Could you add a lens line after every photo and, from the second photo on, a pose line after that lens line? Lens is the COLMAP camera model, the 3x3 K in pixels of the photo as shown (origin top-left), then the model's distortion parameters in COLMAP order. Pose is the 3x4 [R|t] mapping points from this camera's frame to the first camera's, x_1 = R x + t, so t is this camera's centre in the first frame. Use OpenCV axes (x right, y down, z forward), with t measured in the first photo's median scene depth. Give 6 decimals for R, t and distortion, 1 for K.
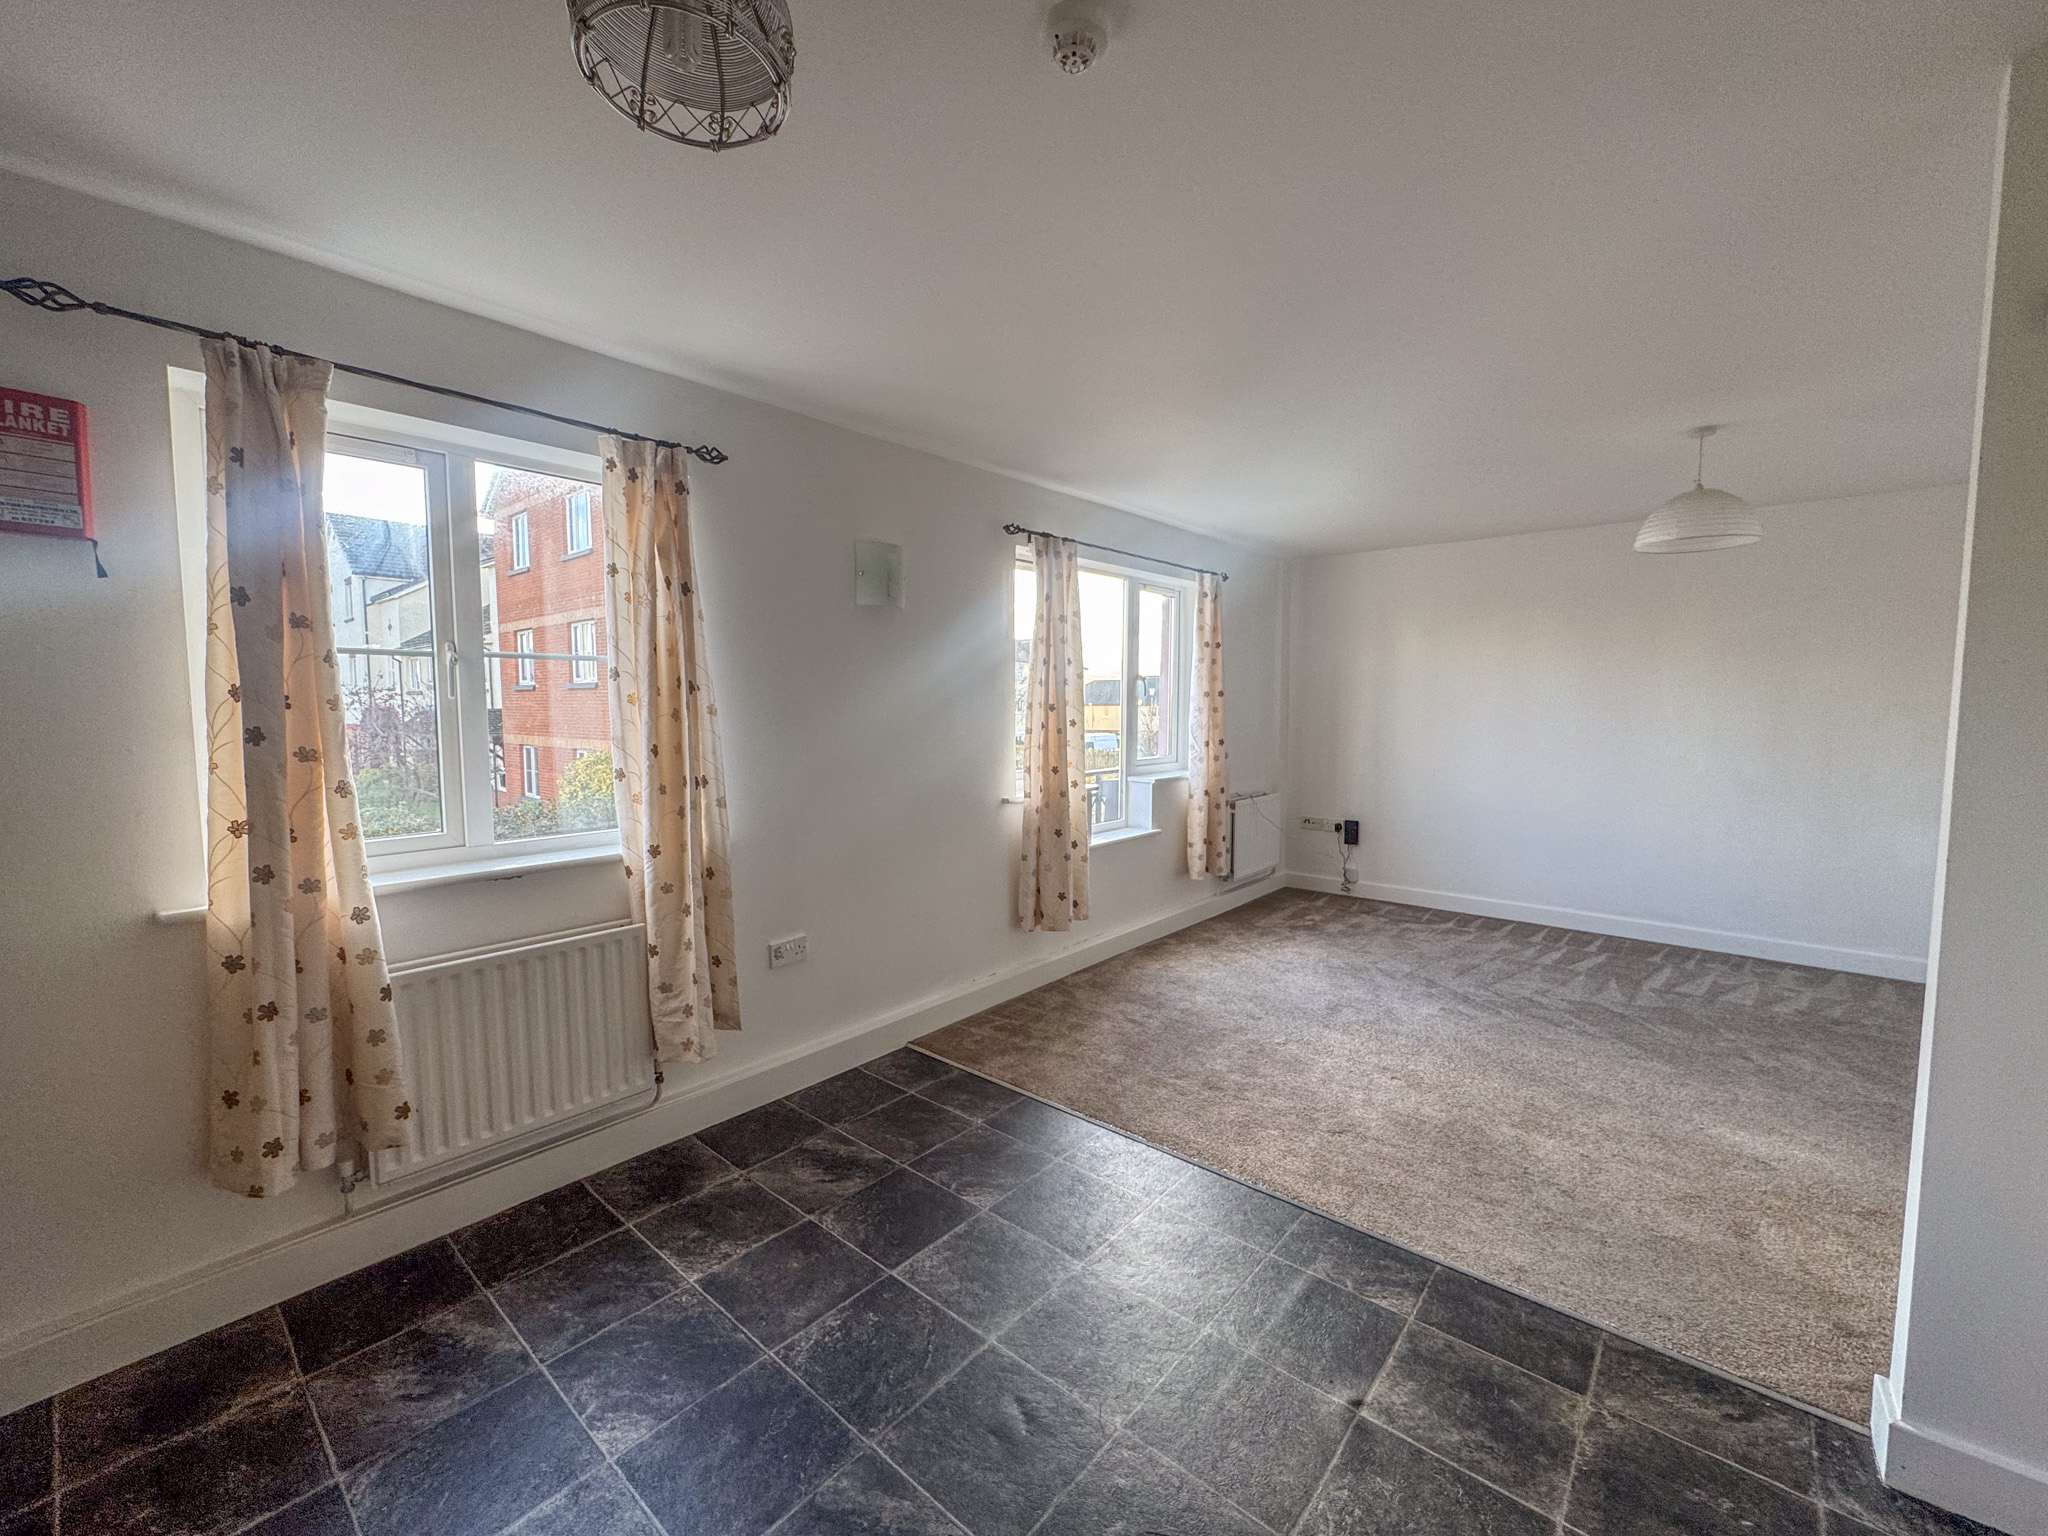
lens RADIAL K [[825.0, 0, 1022.2], [0, 825.0, 760.4], [0, 0, 1]] dist [-0.001466, 0.000512]
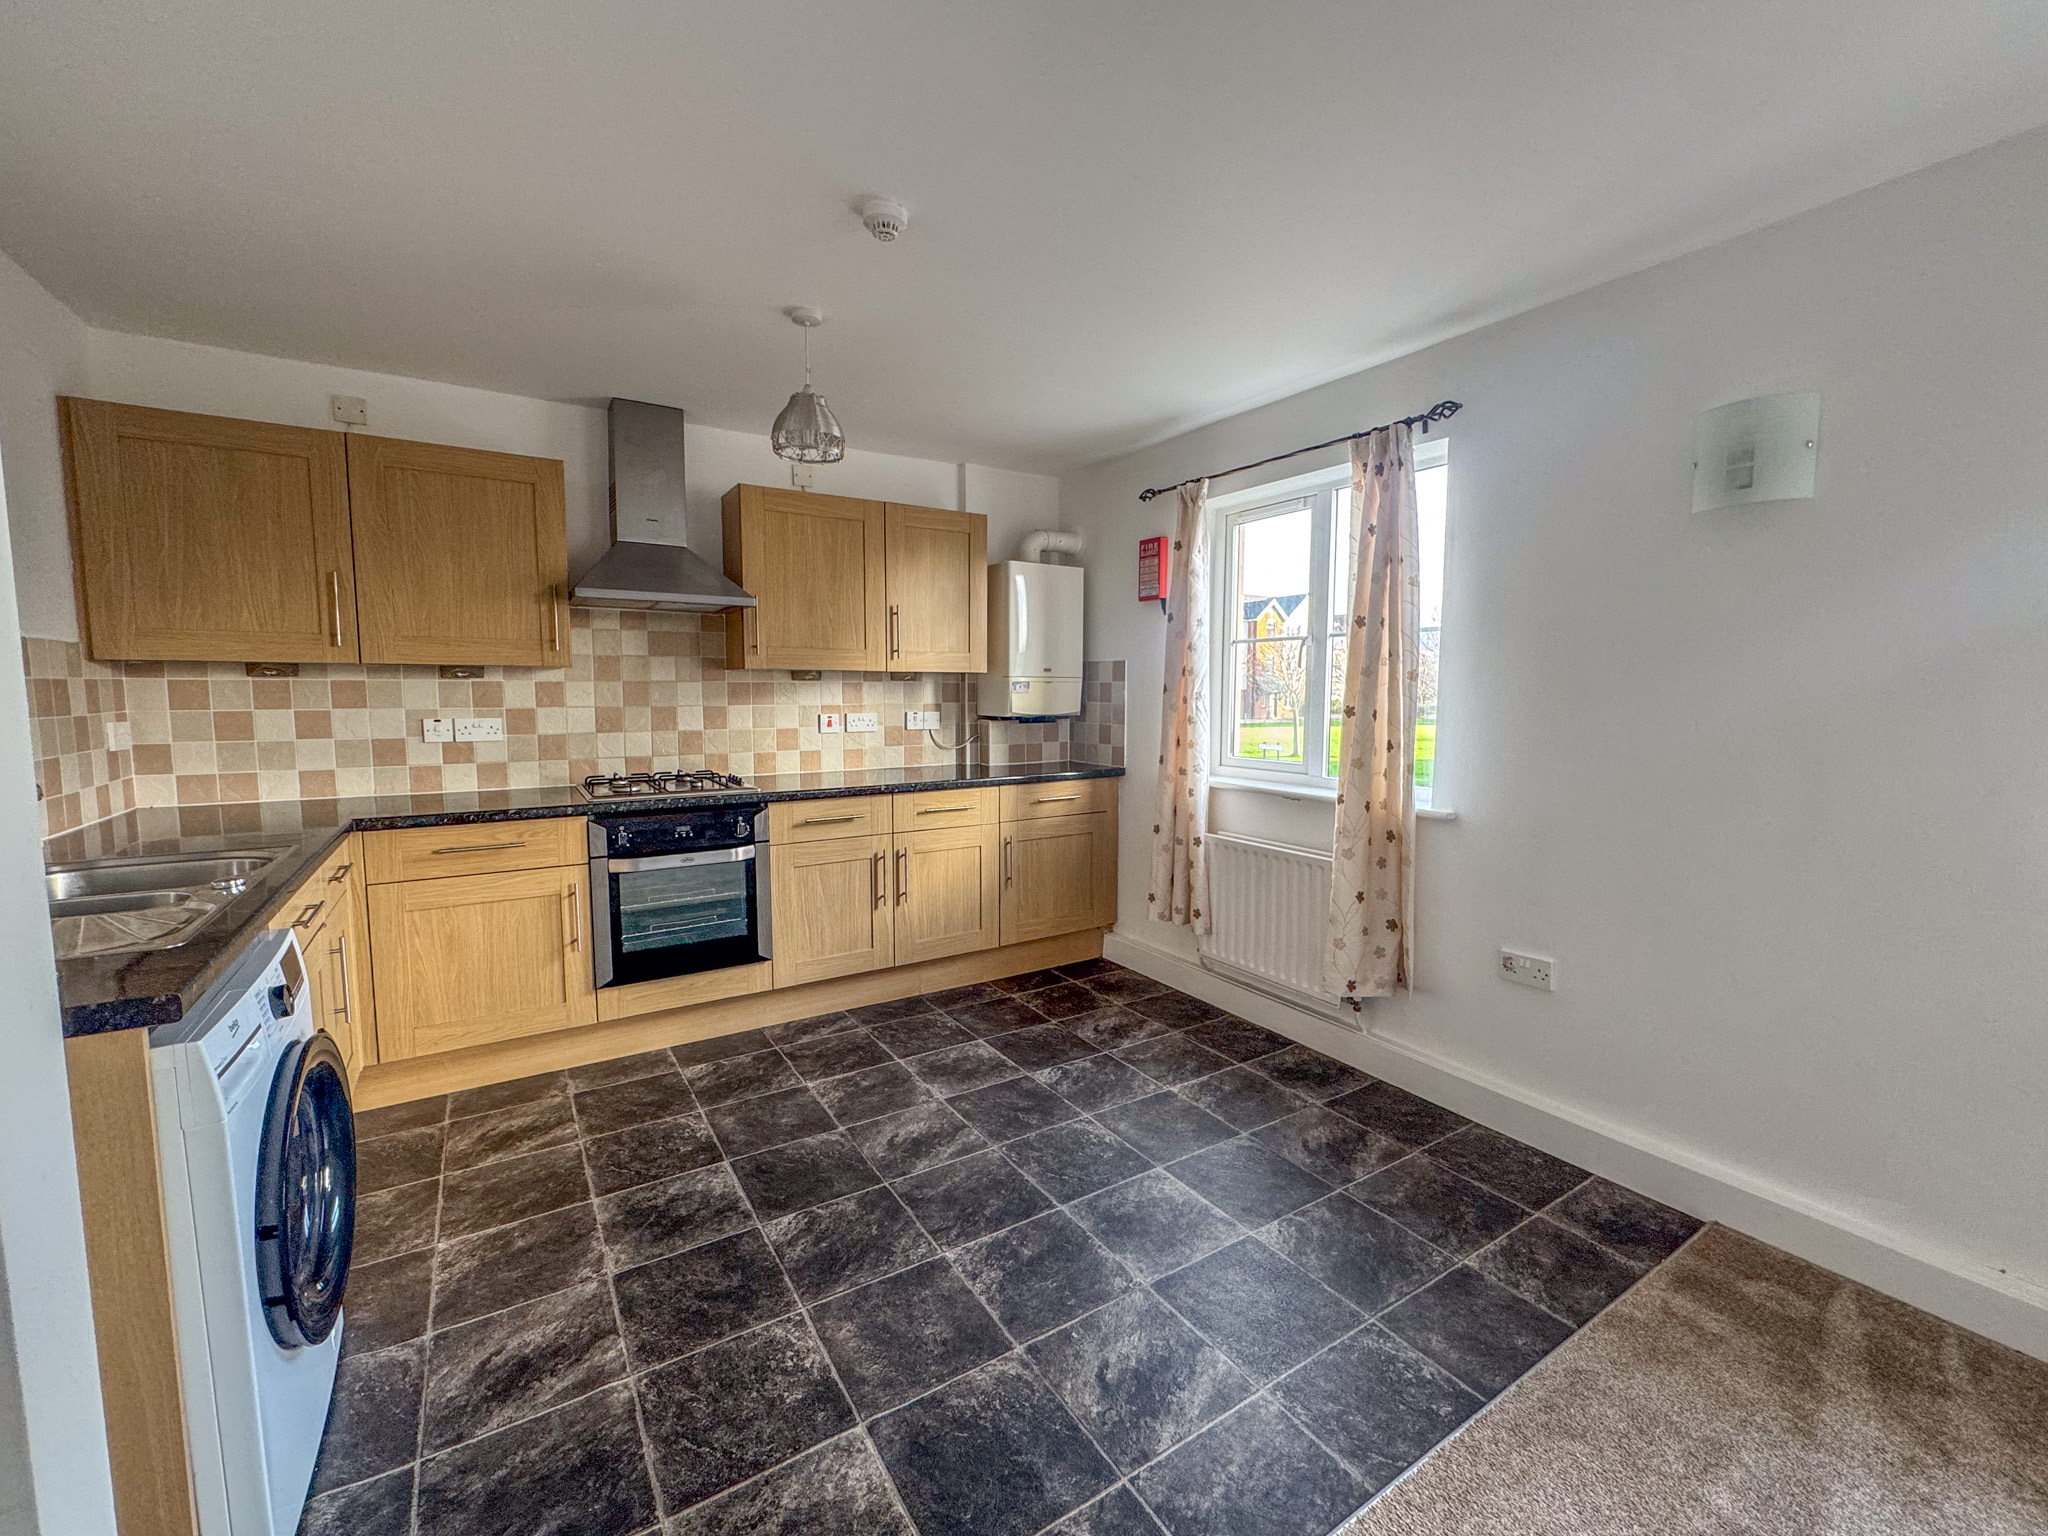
lens RADIAL K [[825.0, 0, 1027.7], [0, 825.0, 773.9], [0, 0, 1]] dist [-0.001466, 0.000512]
pose [[-0.272673, 0.105586, -0.956295, 1.068860], [-0.062118, 0.989954, 0.127014, -0.063359], [0.960099, 0.094036, -0.263375, 1.237378]]
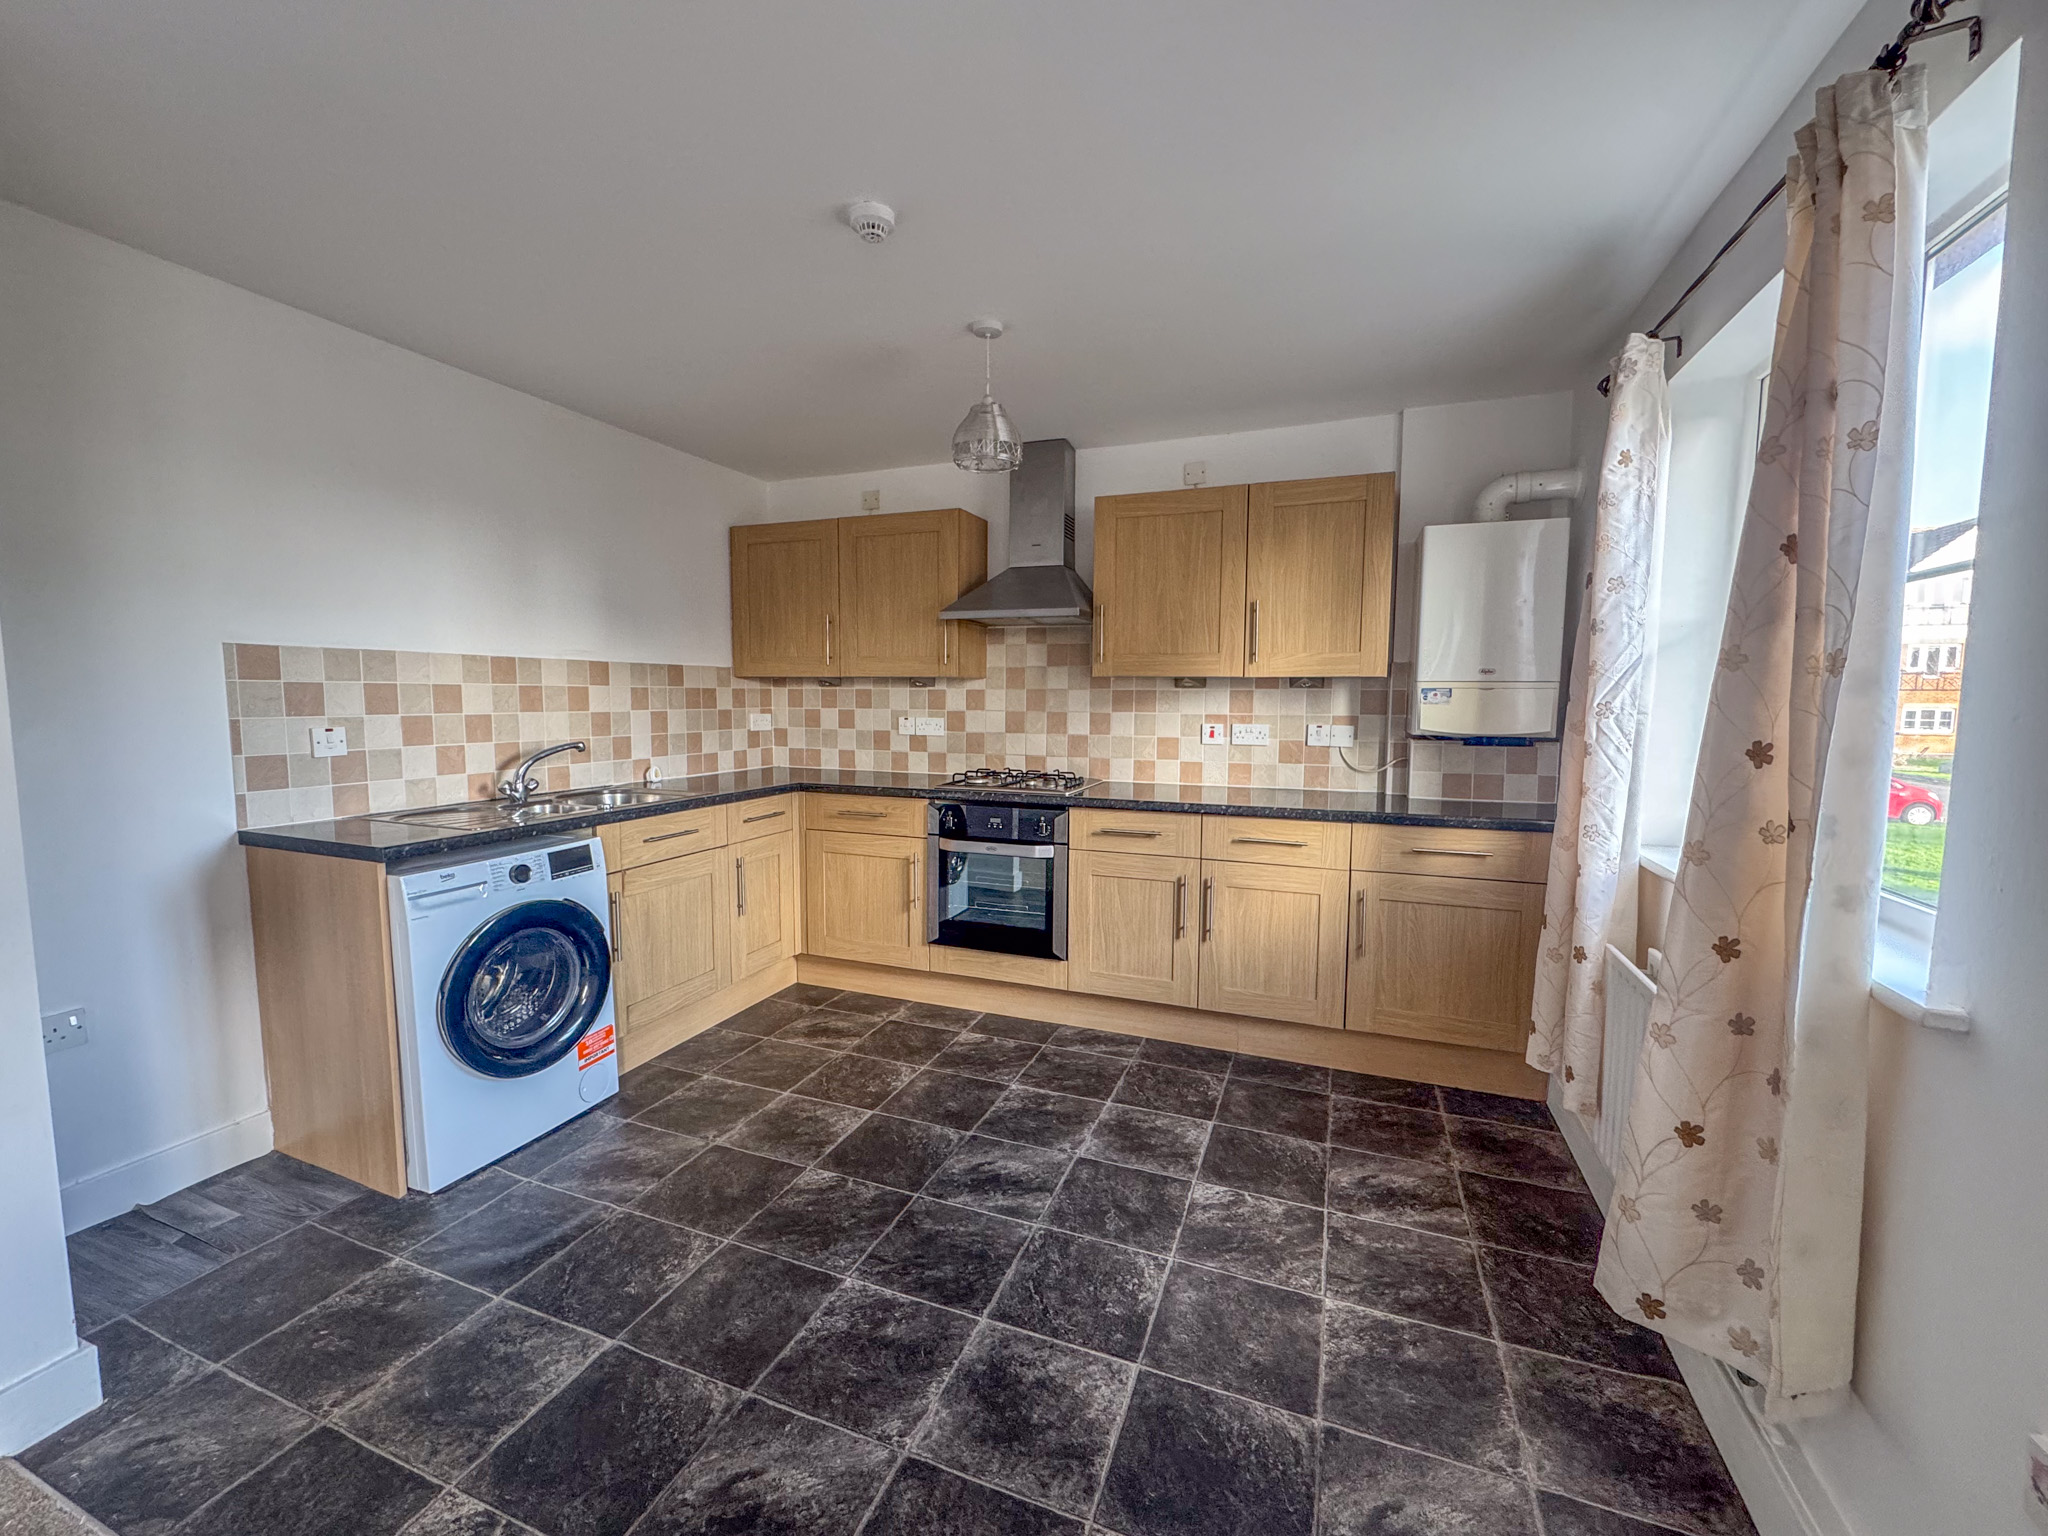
lens RADIAL K [[825.0, 0, 1053.1], [0, 825.0, 773.9], [0, 0, 1]] dist [-0.001466, 0.000512]
pose [[-0.932623, 0.033368, -0.359306, 0.220541], [-0.024338, 0.987632, 0.154890, -0.093237], [0.360031, 0.153199, -0.920276, 1.876783]]
